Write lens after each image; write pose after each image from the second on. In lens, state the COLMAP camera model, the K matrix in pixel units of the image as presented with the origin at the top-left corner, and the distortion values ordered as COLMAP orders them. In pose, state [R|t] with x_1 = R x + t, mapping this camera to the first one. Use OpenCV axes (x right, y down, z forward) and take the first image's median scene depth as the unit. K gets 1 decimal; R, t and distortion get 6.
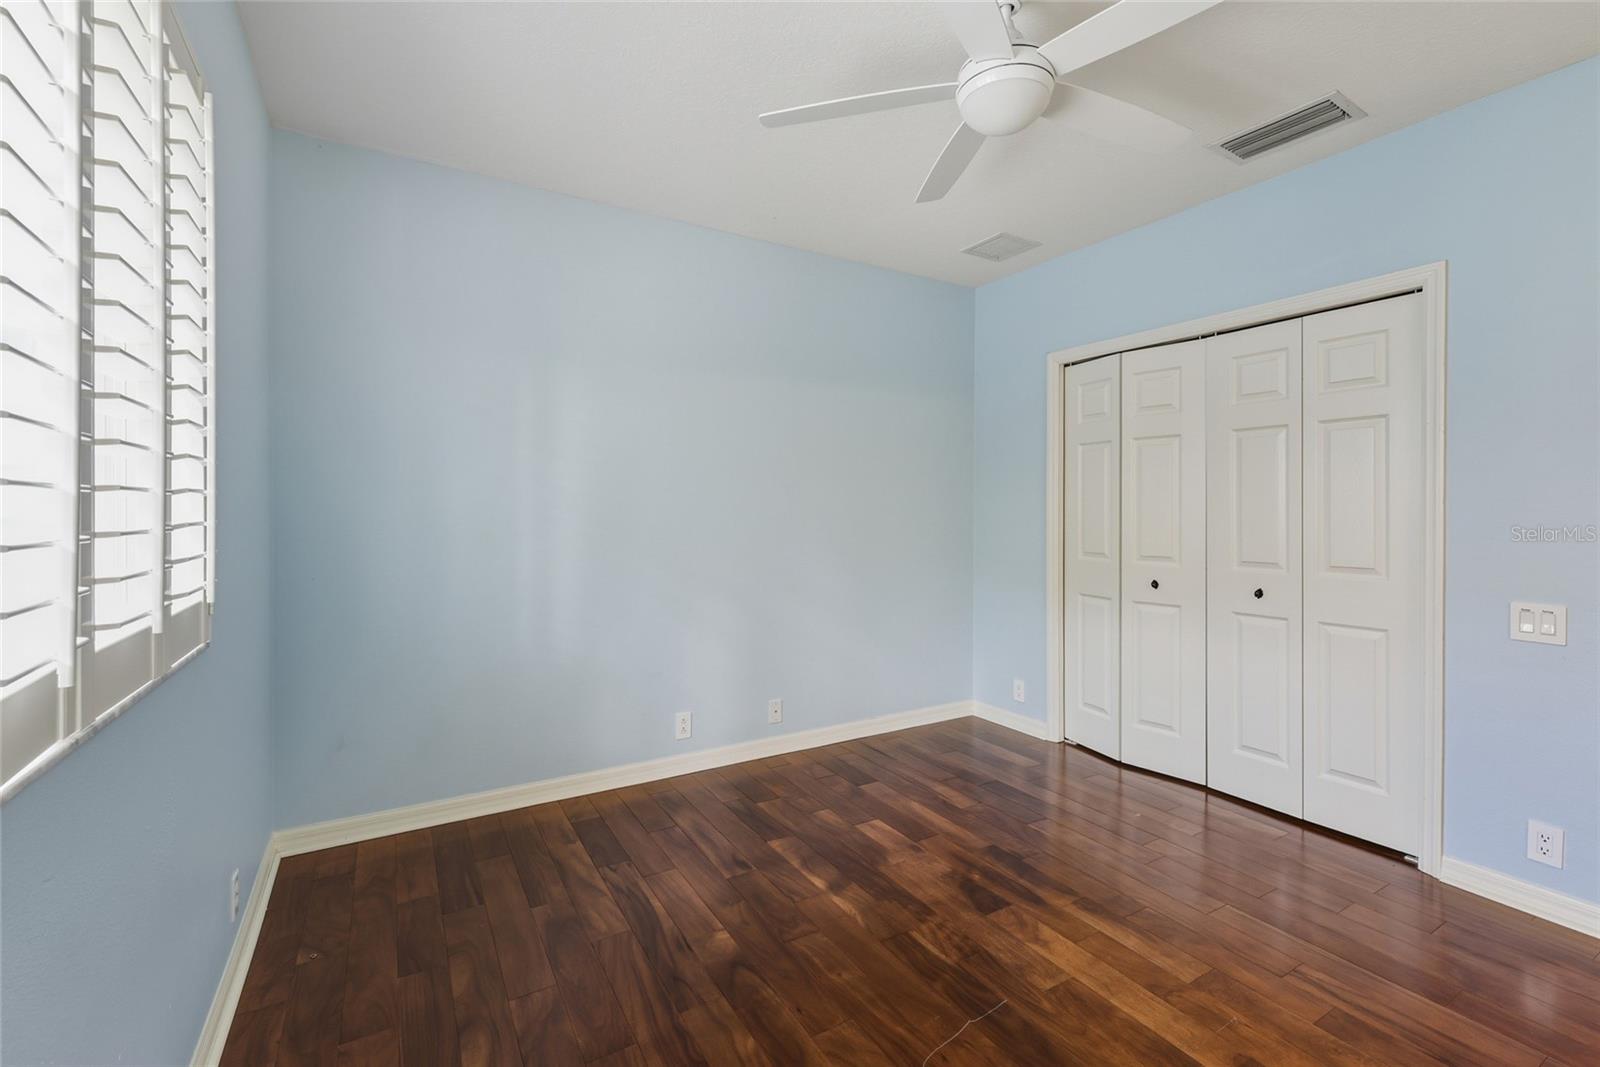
lens RADIAL K [[676.8, 0, 795.1], [0, 676.8, 520.7], [0, 0, 1]] dist [0.009959, -0.000747]
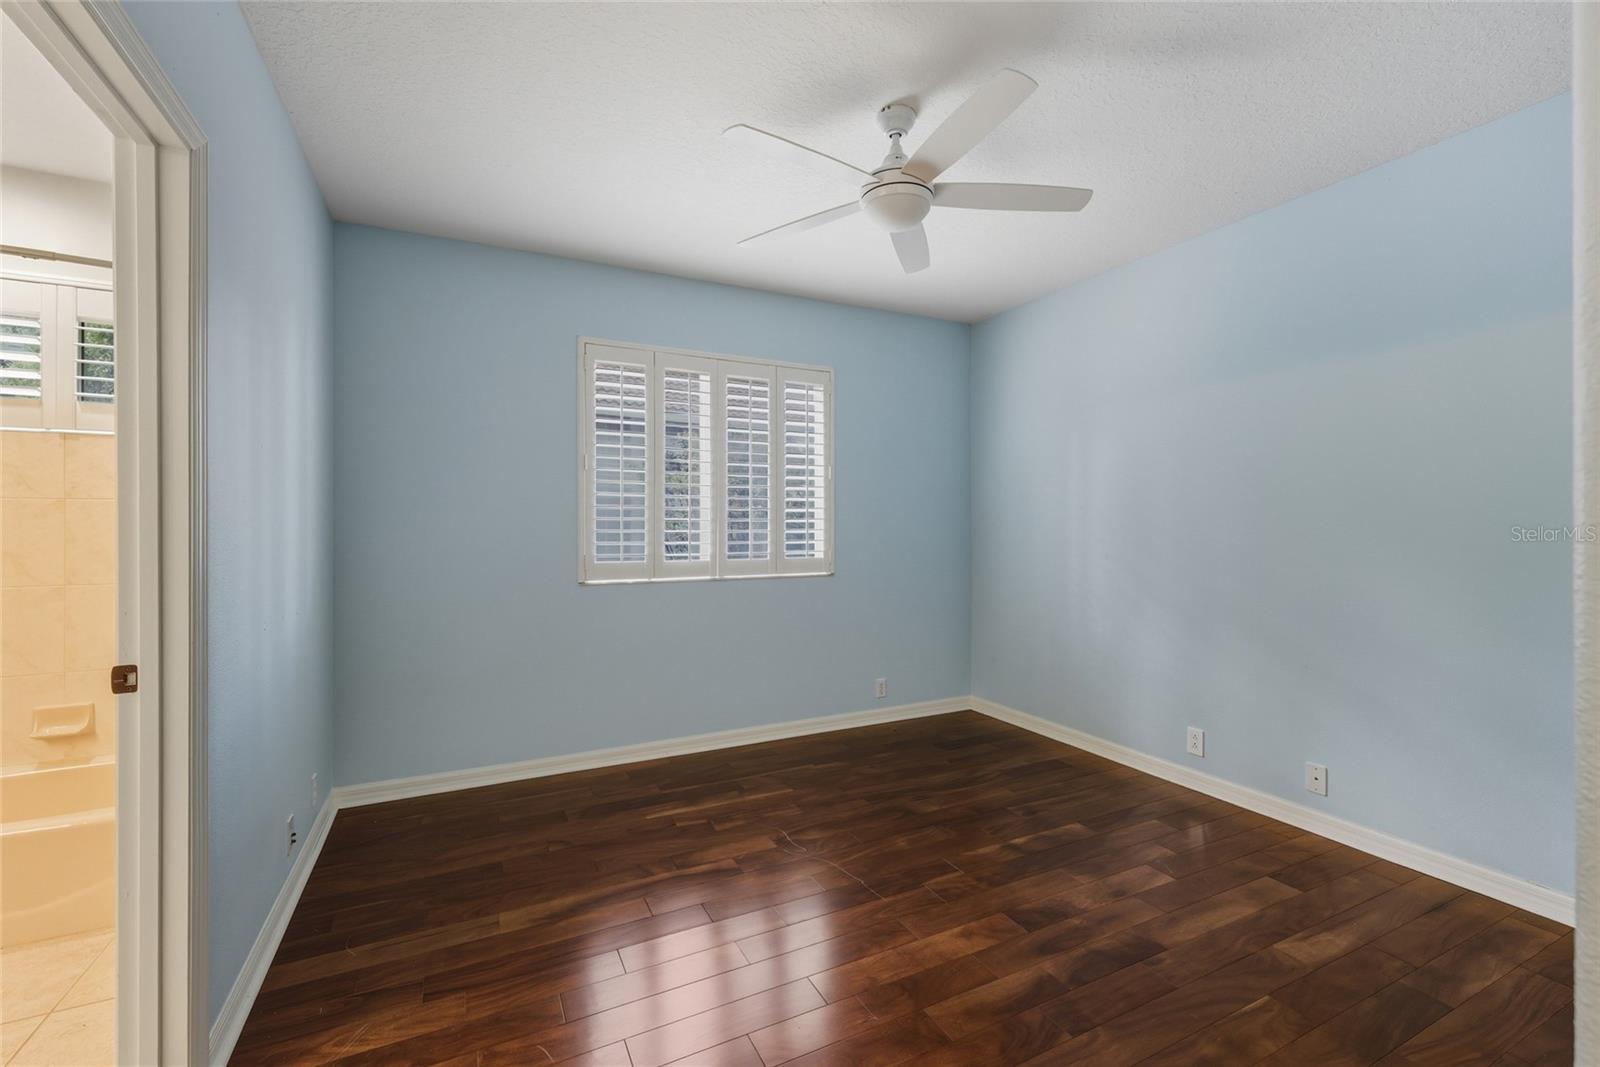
lens RADIAL K [[676.8, 0, 802.1], [0, 676.8, 529.2], [0, 0, 1]] dist [0.009959, -0.000747]
pose [[-0.059148, 0.004367, -0.998240, 1.098826], [-0.007347, 0.999961, 0.004810, -0.009472], [0.998222, 0.007618, -0.059114, 0.617634]]
